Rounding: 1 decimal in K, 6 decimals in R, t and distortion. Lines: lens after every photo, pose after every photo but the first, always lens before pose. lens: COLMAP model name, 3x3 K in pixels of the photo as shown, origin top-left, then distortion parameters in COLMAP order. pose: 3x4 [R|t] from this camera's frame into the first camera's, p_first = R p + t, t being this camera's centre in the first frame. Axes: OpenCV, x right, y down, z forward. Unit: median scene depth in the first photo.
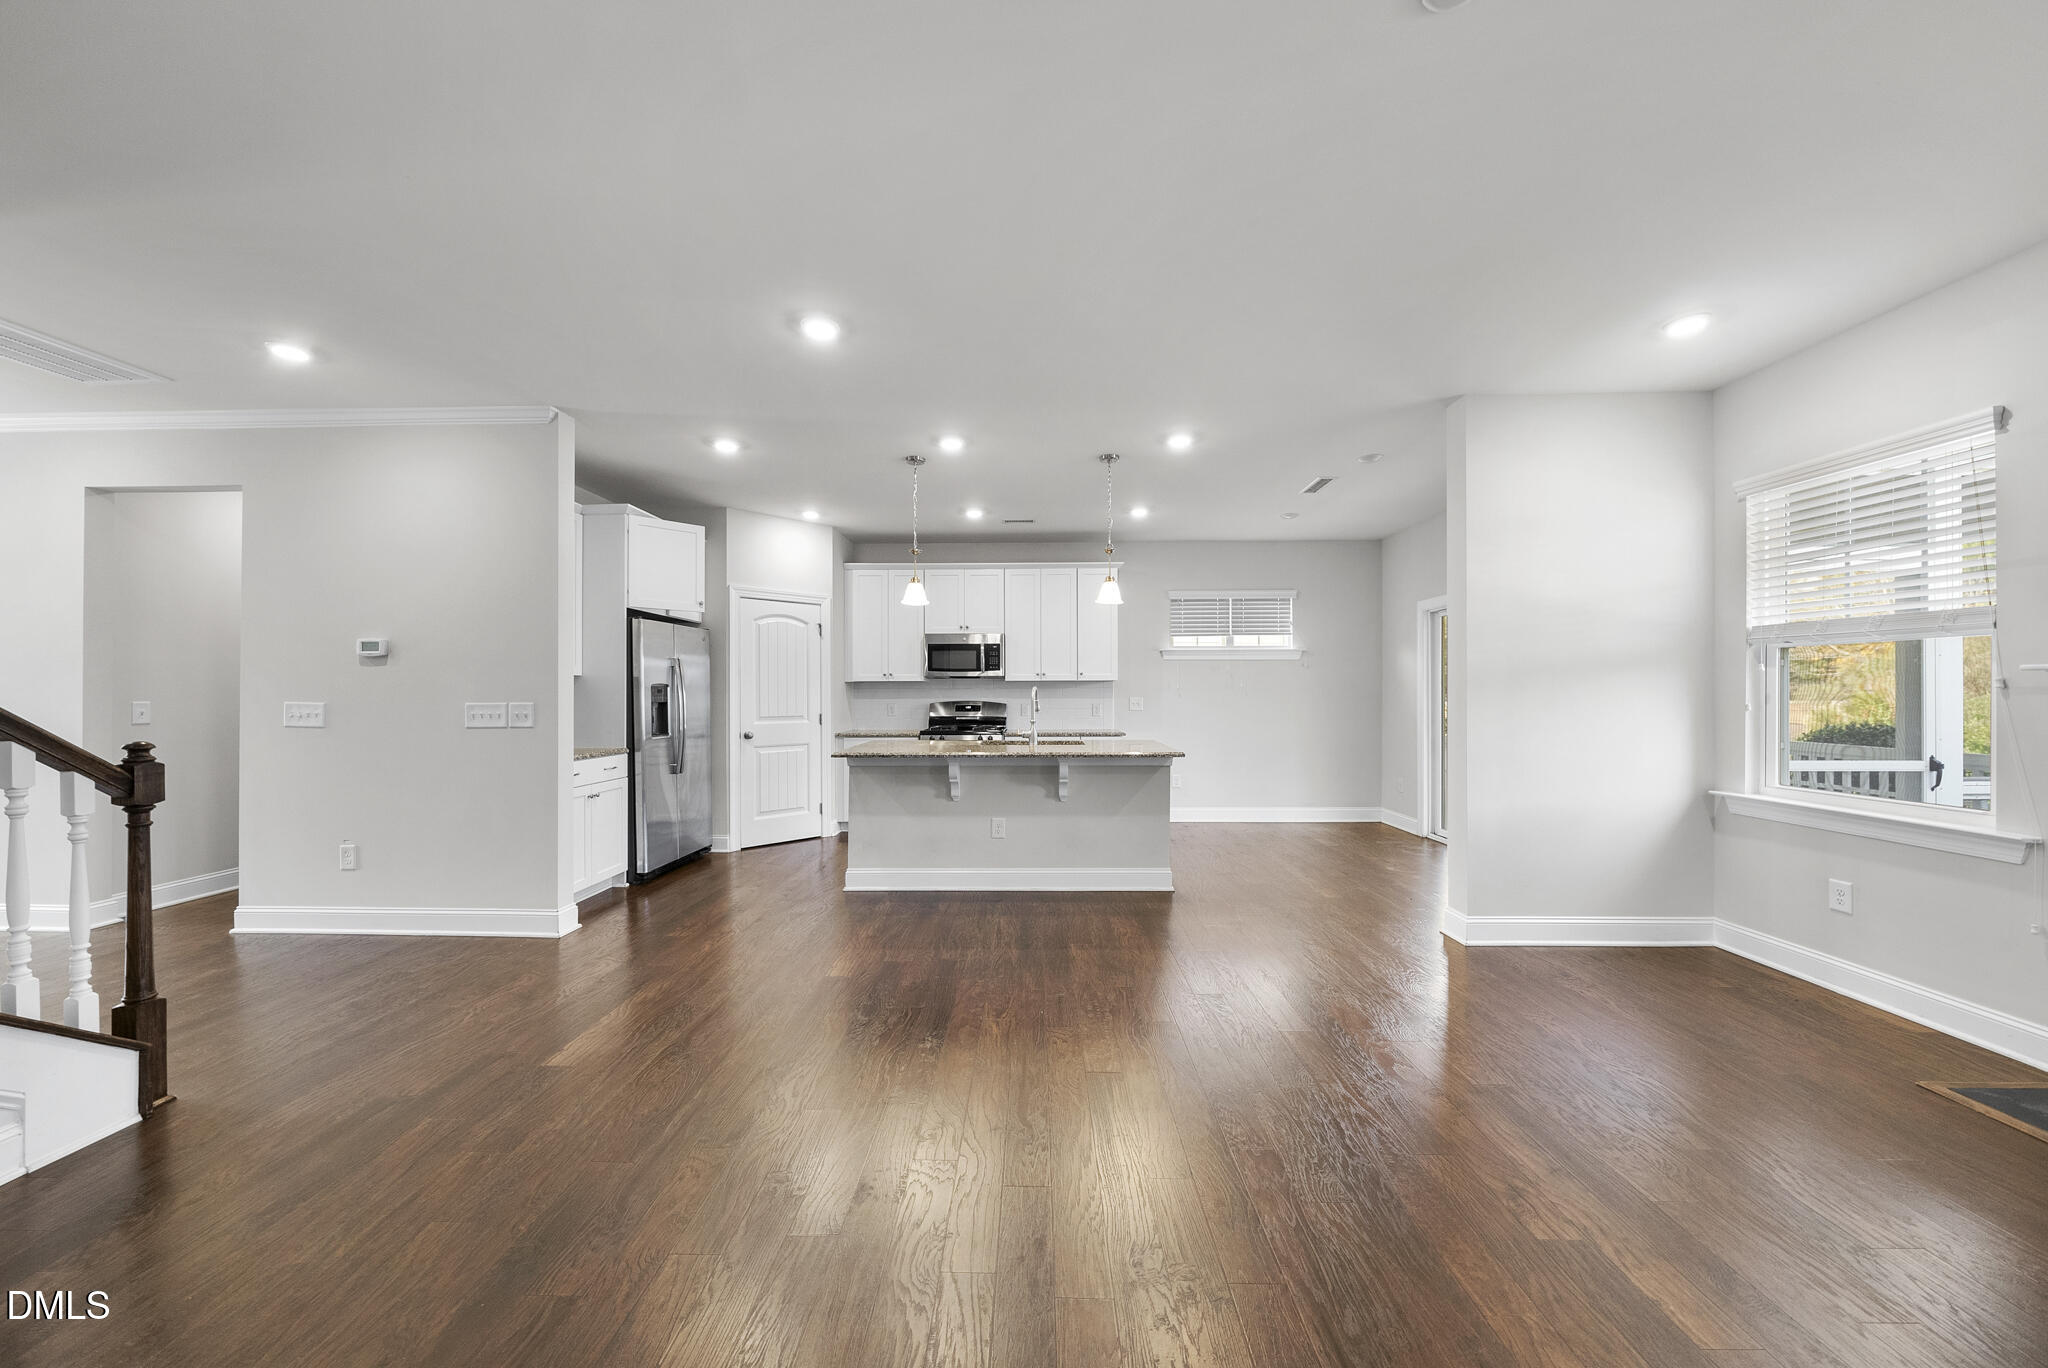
lens RADIAL K [[703.2, 0, 1021.7], [0, 703.2, 691.4], [0, 0, 1]] dist [-0.013754, 0.000744]
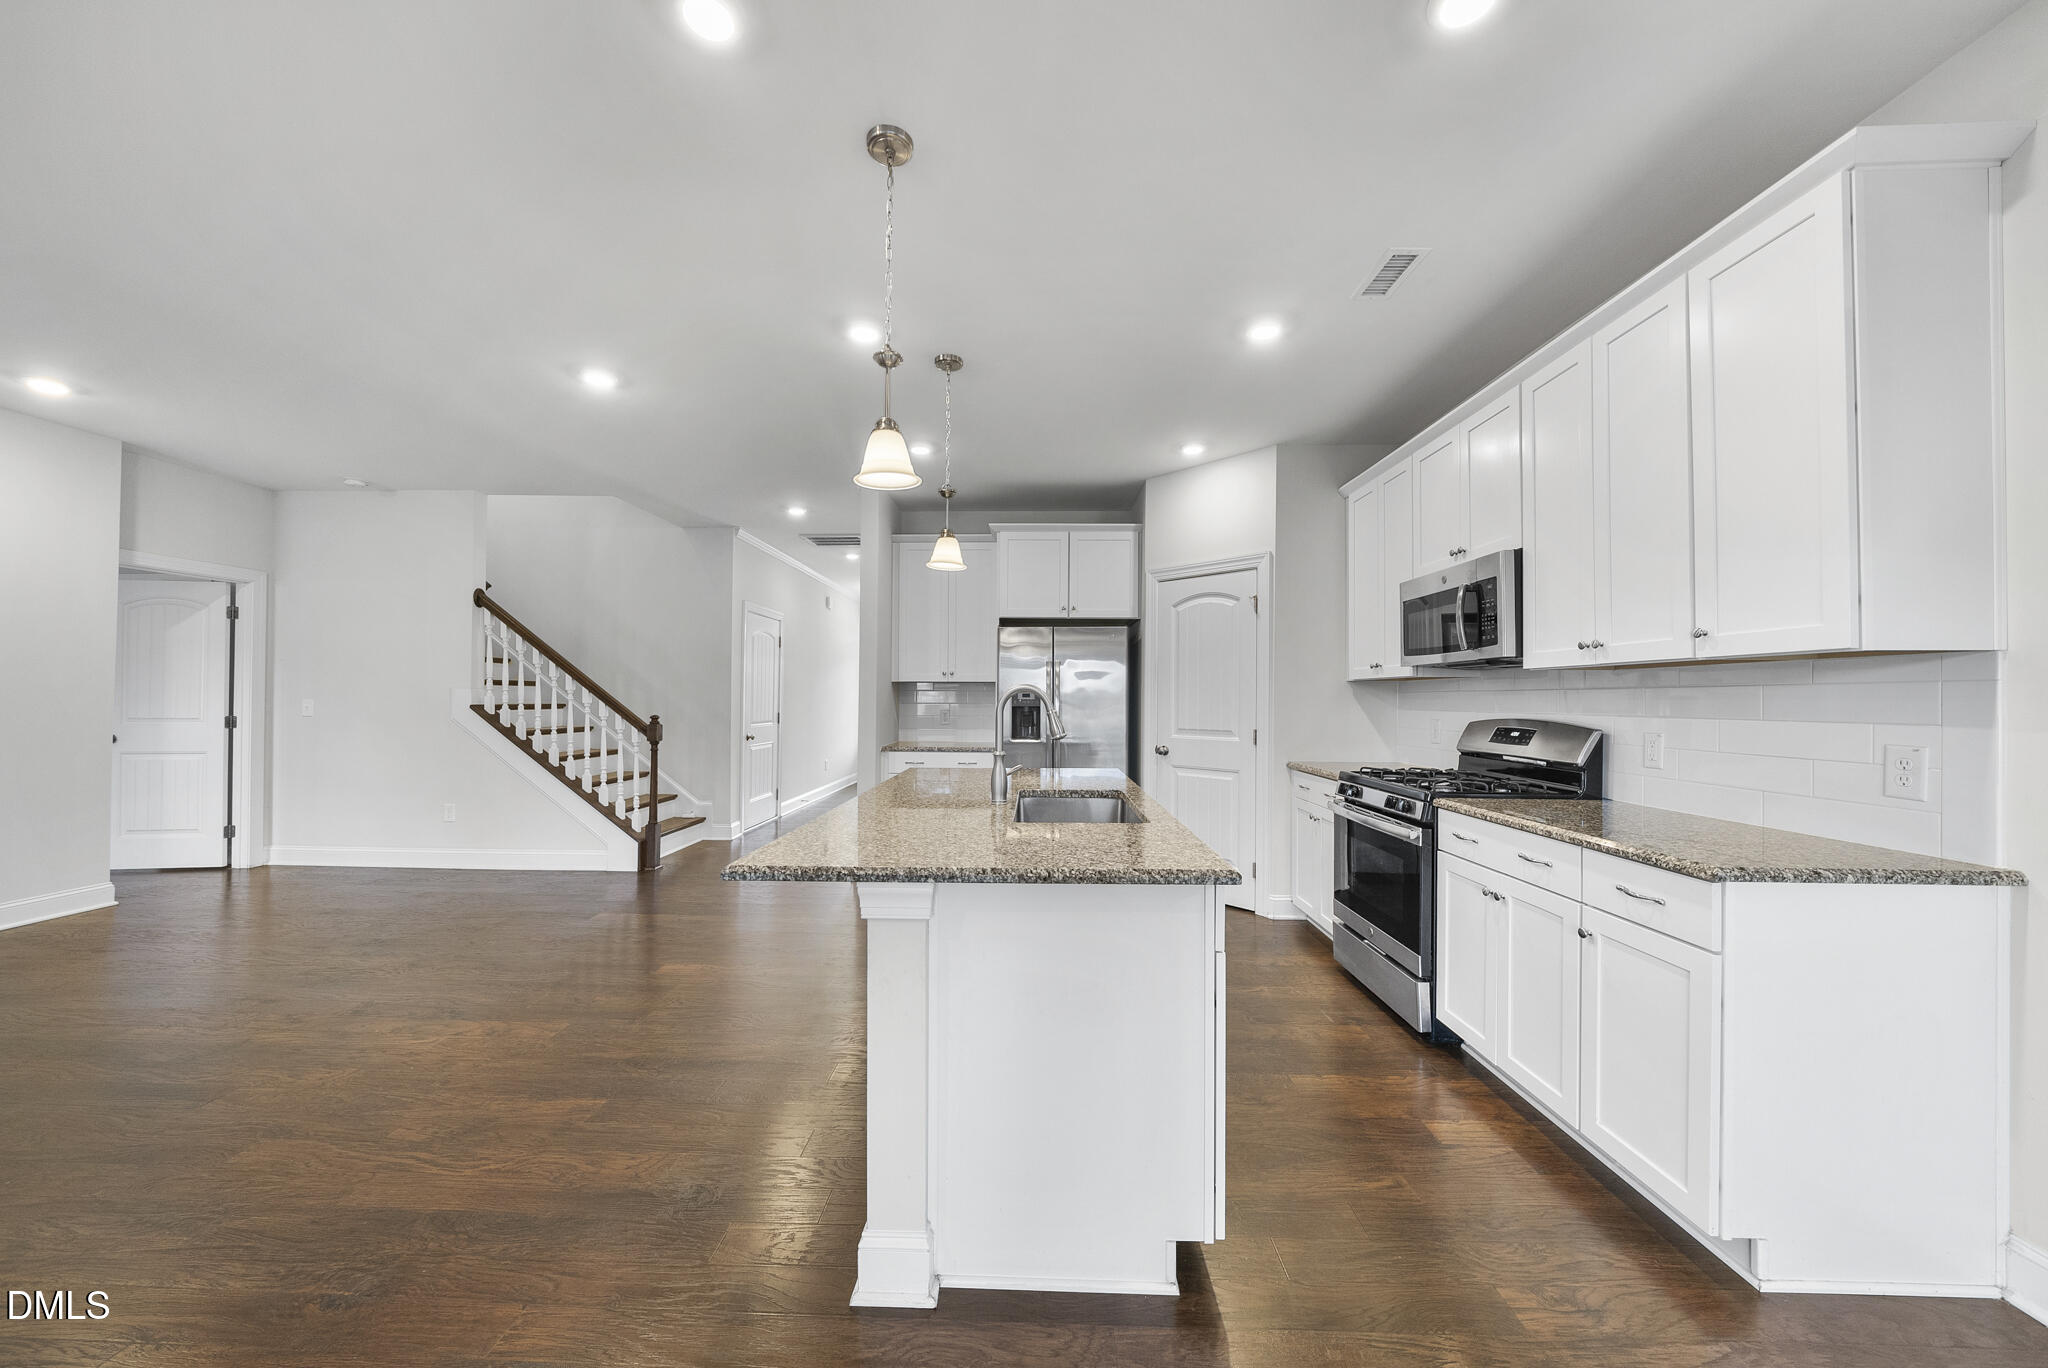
lens RADIAL K [[703.2, 0, 1022.1], [0, 703.2, 690.0], [0, 0, 1]] dist [-0.013754, 0.000744]
pose [[-0.005650, -0.011902, -0.999913, 0.509416], [-0.005662, 0.999914, -0.011870, 0.003729], [0.999968, 0.005594, -0.005717, 1.018640]]
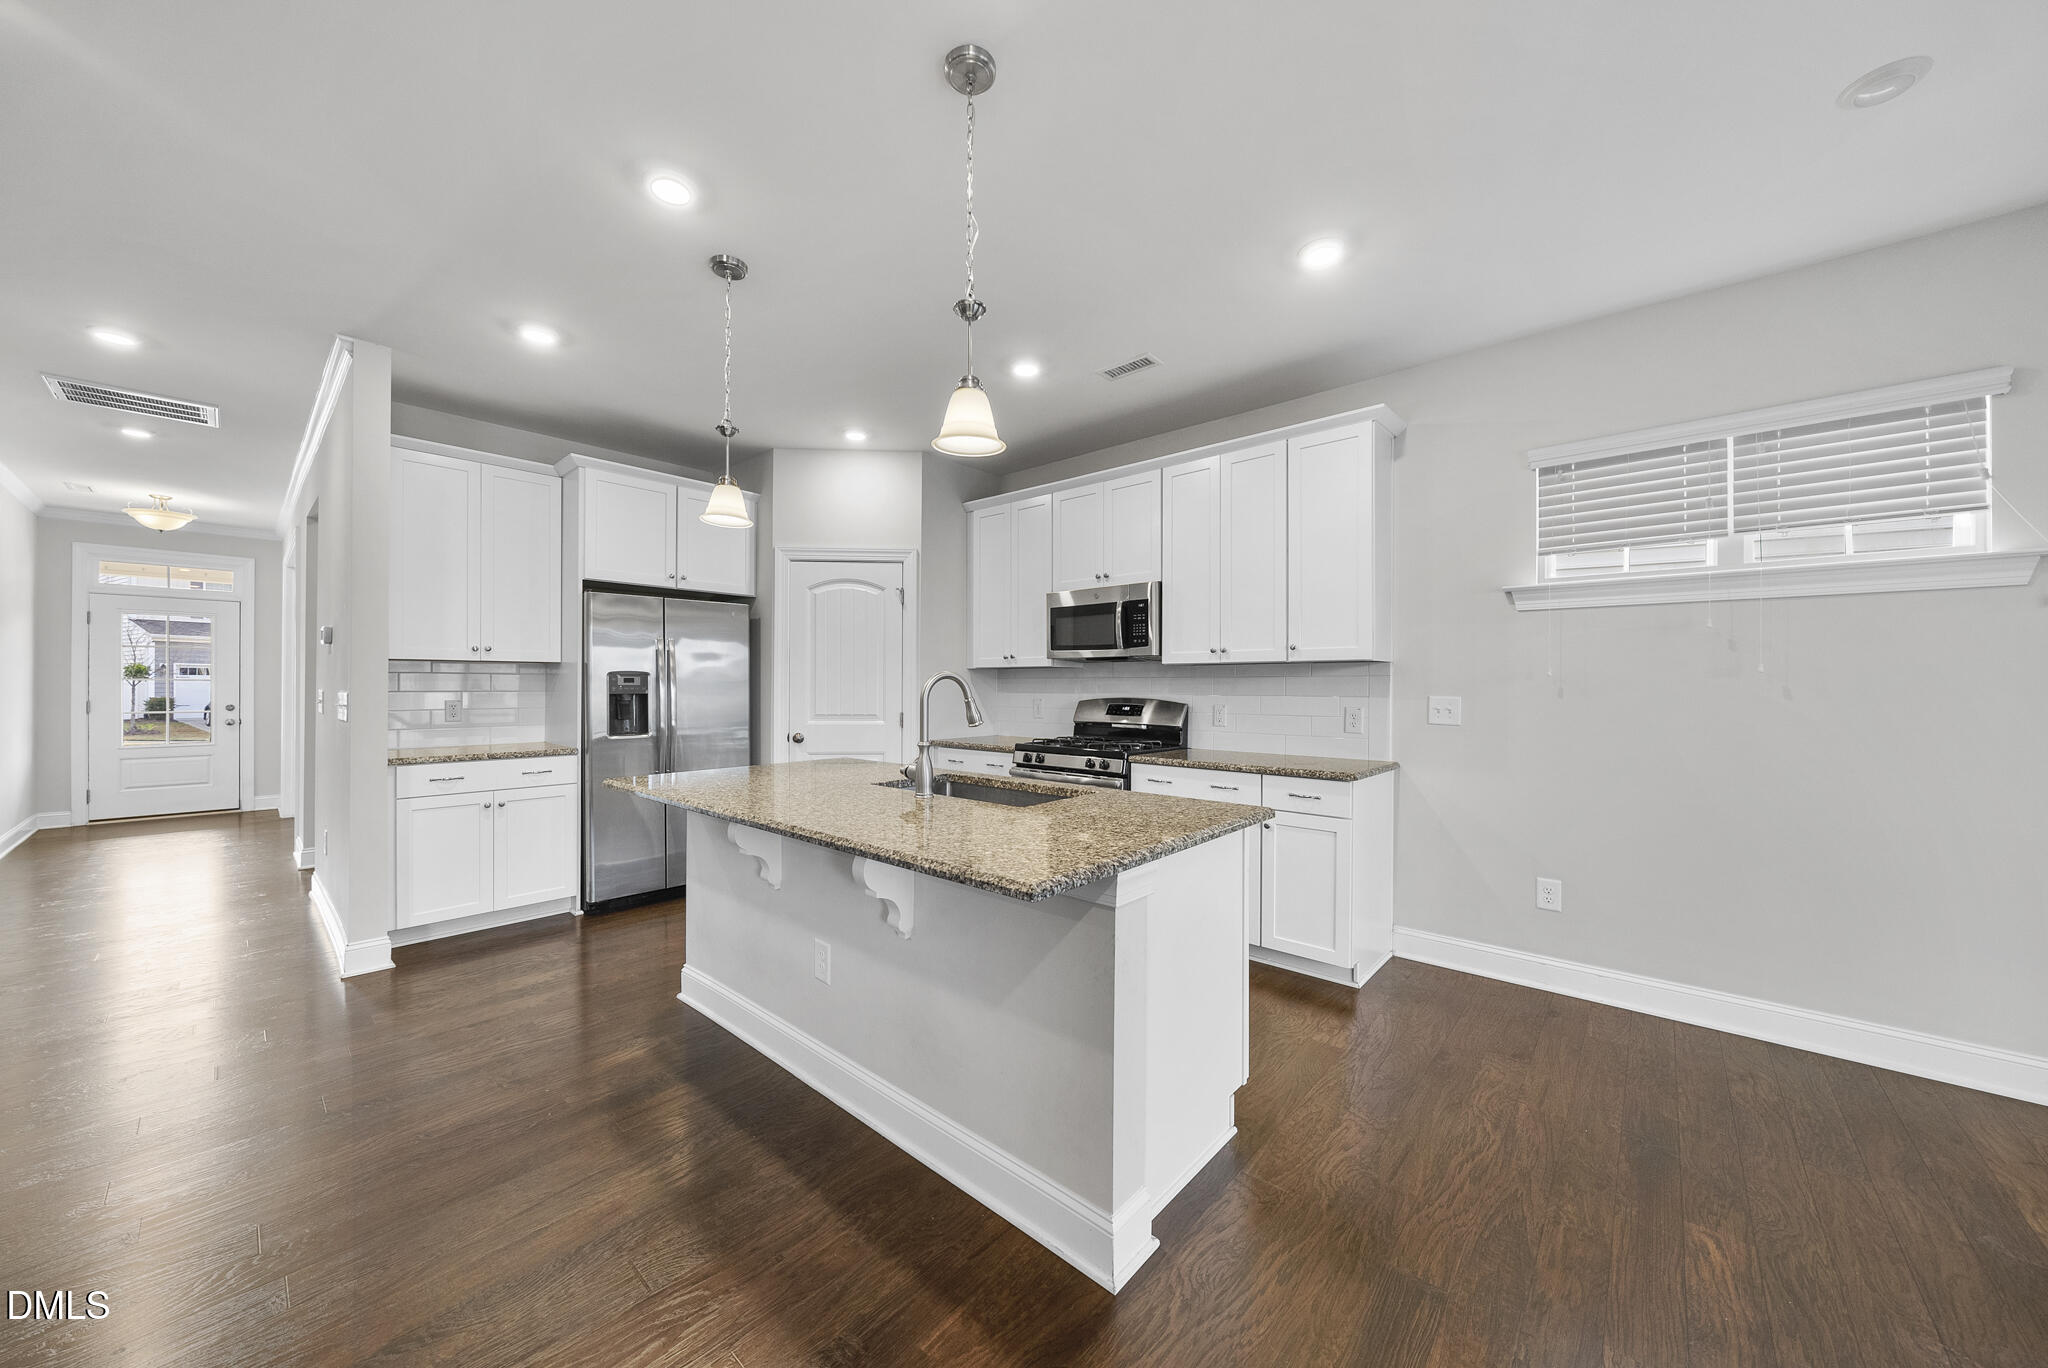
lens RADIAL K [[703.2, 0, 1026.5], [0, 703.2, 687.8], [0, 0, 1]] dist [-0.013754, 0.000744]
pose [[0.760615, 0.006285, -0.649173, 0.371368], [-0.003344, 0.999978, 0.005764, 0.001992], [0.649195, -0.002214, 0.760619, 0.692809]]
